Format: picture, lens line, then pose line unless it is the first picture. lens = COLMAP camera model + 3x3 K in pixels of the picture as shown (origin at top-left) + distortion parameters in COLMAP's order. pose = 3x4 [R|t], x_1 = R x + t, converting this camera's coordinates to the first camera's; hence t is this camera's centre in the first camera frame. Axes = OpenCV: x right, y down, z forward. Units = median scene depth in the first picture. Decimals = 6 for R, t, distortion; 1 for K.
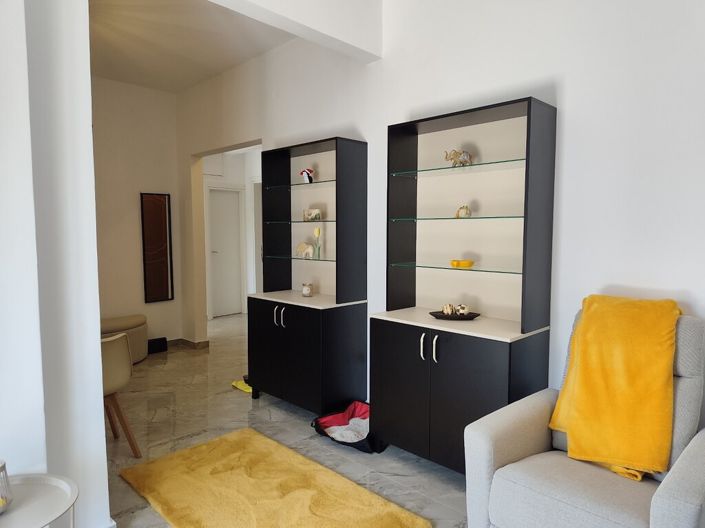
lens RADIAL K [[486.4, 0, 350.0], [0, 486.4, 265.0], [0, 0, 1]] dist [0.051983, -0.044328]
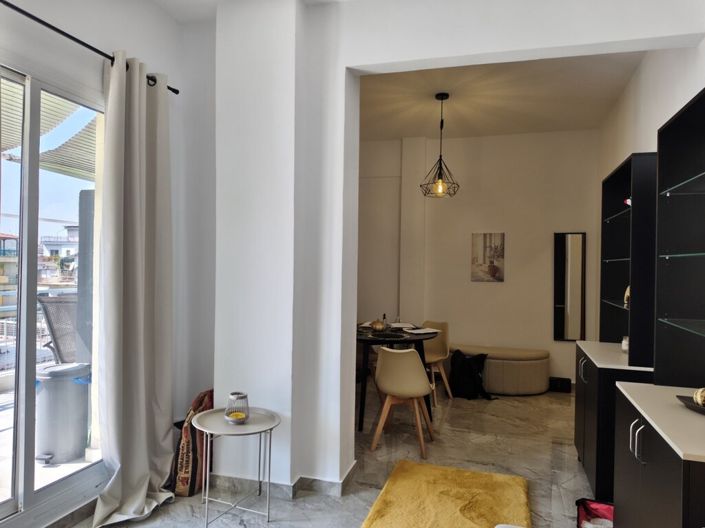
lens RADIAL K [[486.4, 0, 350.9], [0, 486.4, 263.9], [0, 0, 1]] dist [0.051983, -0.044328]
pose [[0.468411, 0.009527, -0.883459, 0.471398], [-0.085714, 0.995715, -0.034708, -0.014926], [0.879343, 0.091983, 0.467220, 0.233060]]
